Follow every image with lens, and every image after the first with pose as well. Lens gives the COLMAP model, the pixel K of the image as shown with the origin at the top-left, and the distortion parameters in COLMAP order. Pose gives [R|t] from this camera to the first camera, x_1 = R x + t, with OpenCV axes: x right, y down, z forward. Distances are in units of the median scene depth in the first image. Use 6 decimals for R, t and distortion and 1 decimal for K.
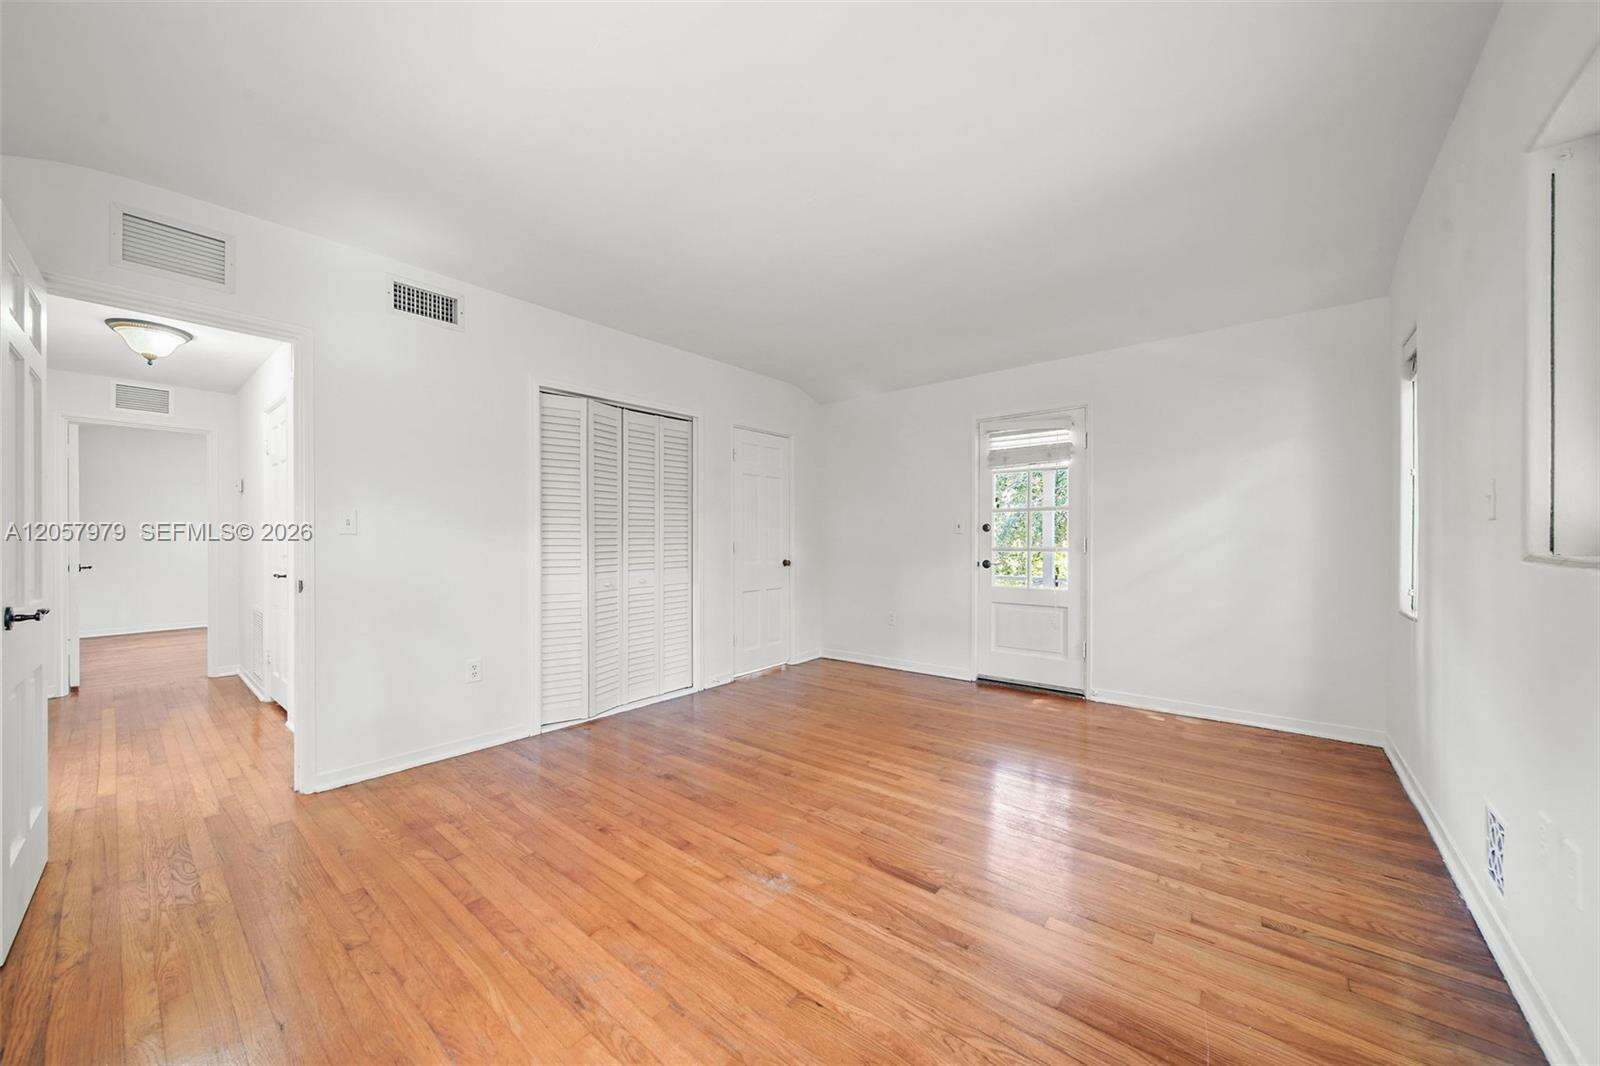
lens RADIAL K [[574.0, 0, 798.3], [0, 574.0, 539.4], [0, 0, 1]] dist [0.000795, -0.000153]
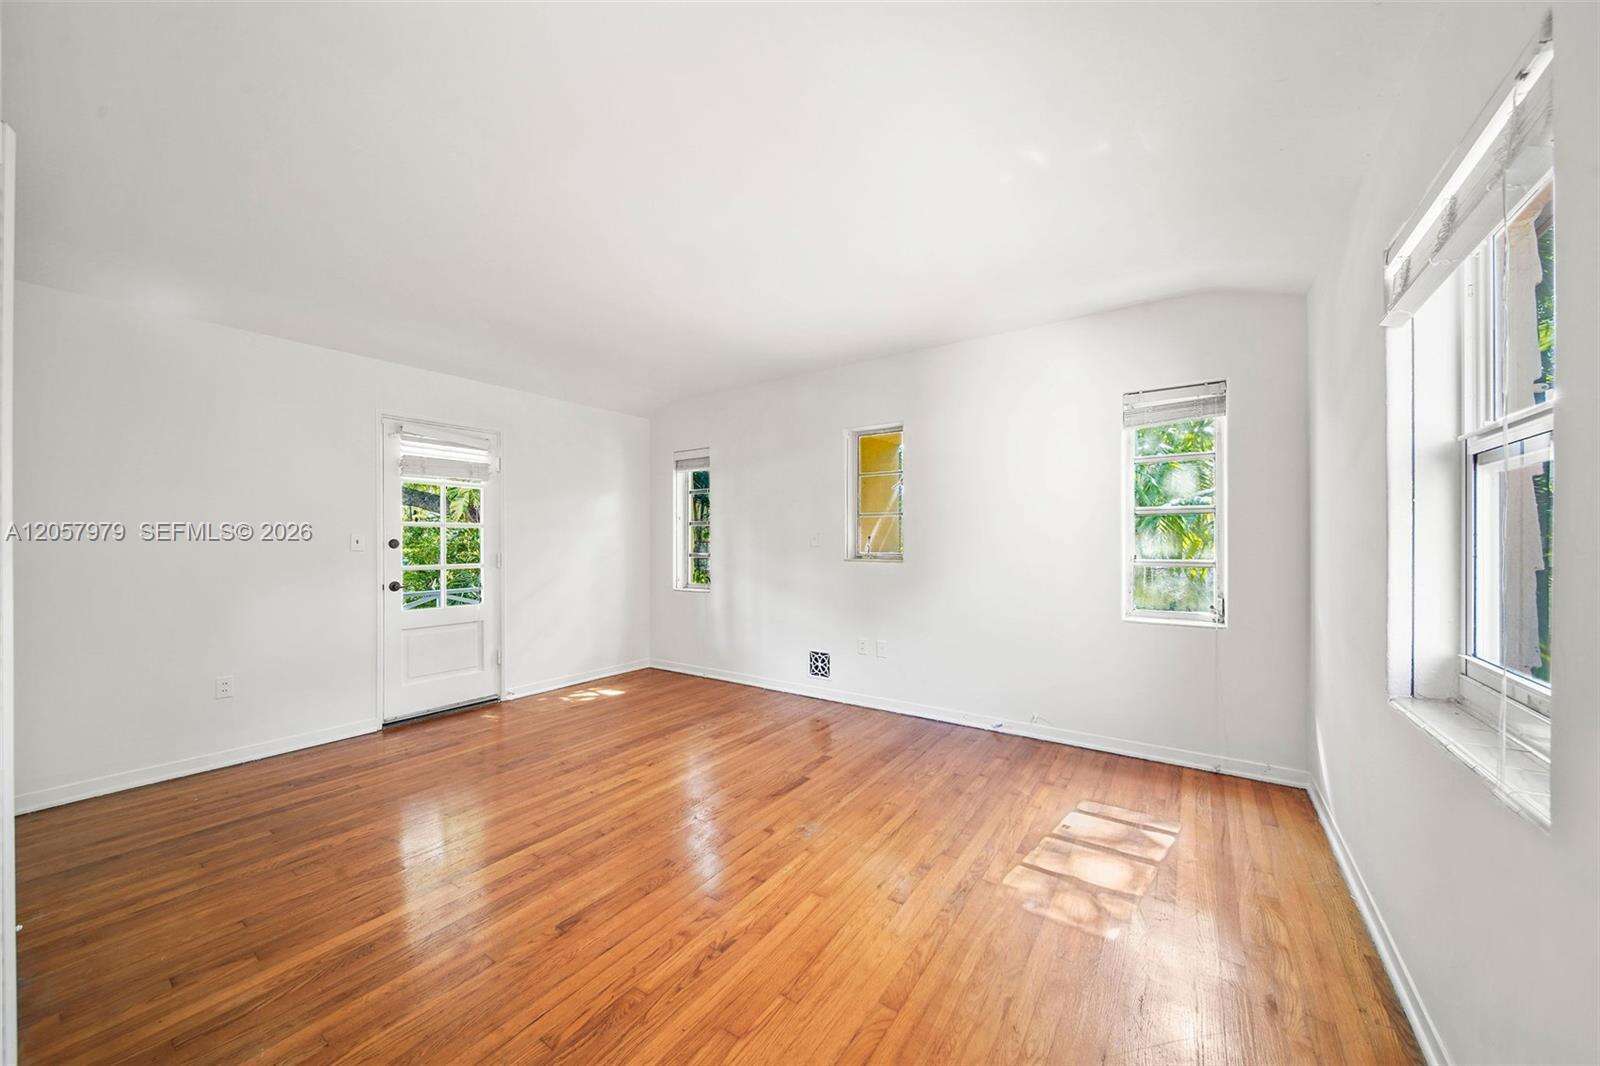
lens RADIAL K [[574.0, 0, 777.6], [0, 574.0, 542.2], [0, 0, 1]] dist [0.000795, -0.000153]
pose [[-0.068843, 0.003483, 0.997621, -0.849947], [0.002759, 0.999991, -0.003301, -0.027335], [-0.997624, 0.002525, -0.068852, 0.744615]]
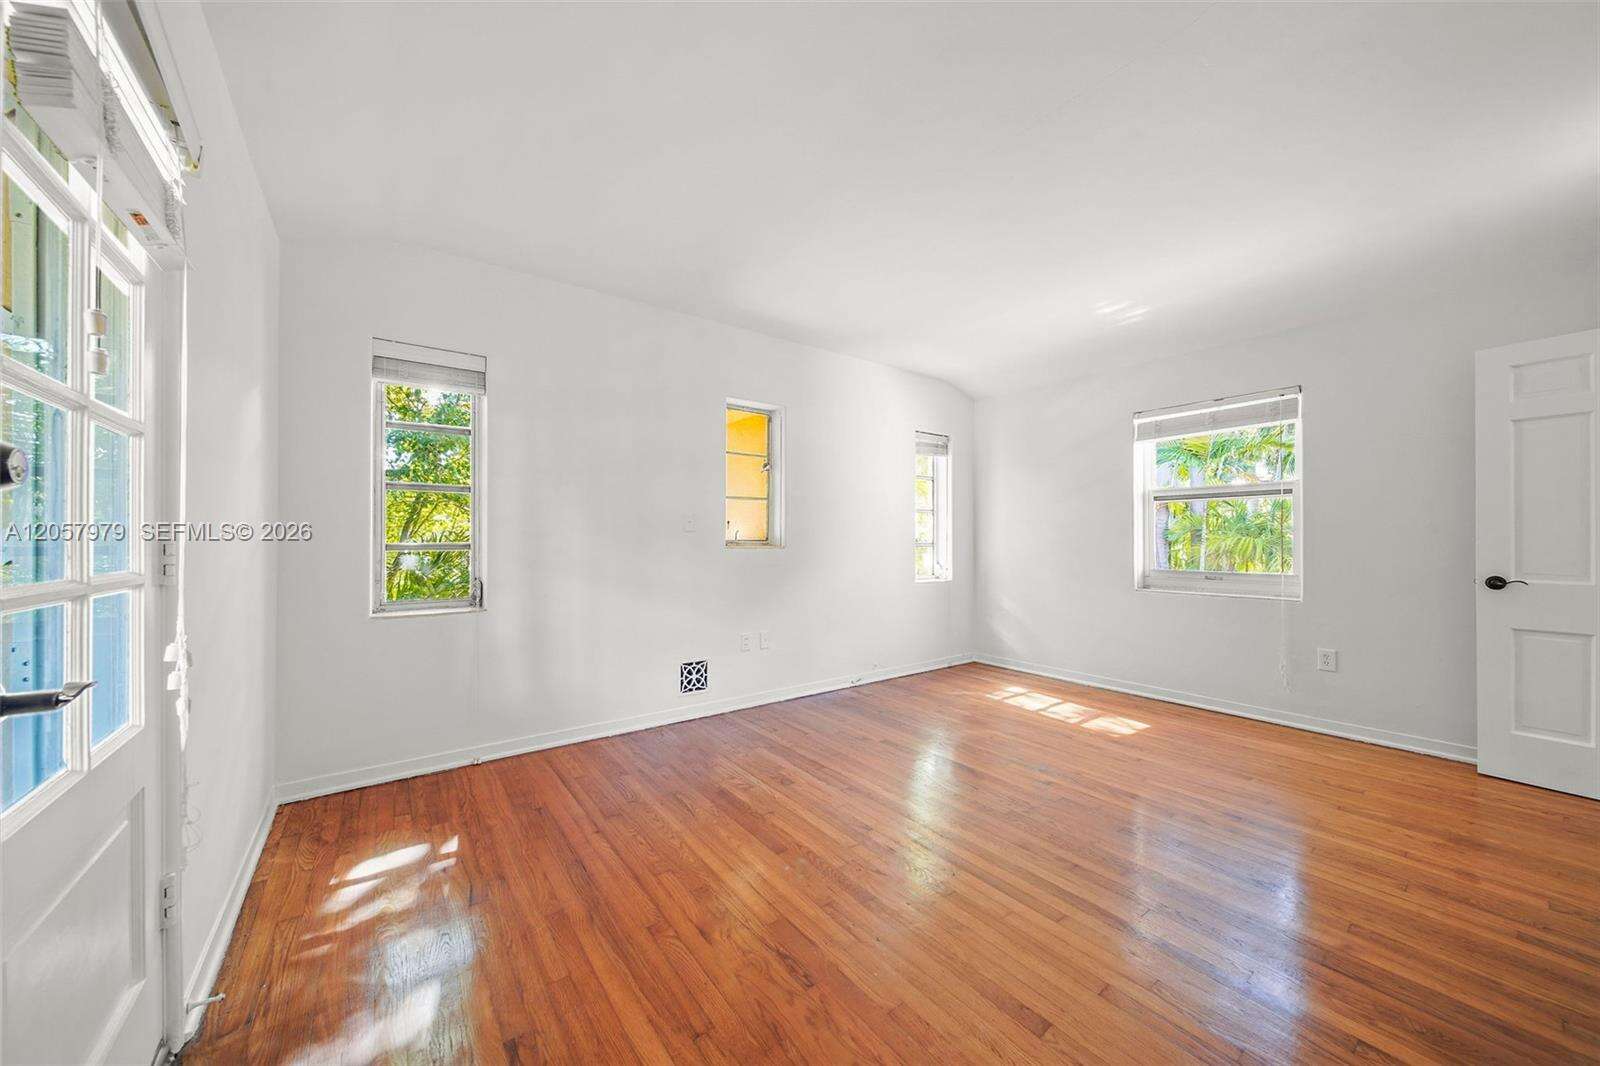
lens RADIAL K [[574.0, 0, 807.3], [0, 574.0, 538.2], [0, 0, 1]] dist [0.000795, -0.000153]
pose [[-0.974318, 0.004724, 0.225126, 0.135902], [0.004160, 0.999987, -0.002982, -0.001806], [-0.225137, -0.001969, -0.974325, 1.669039]]
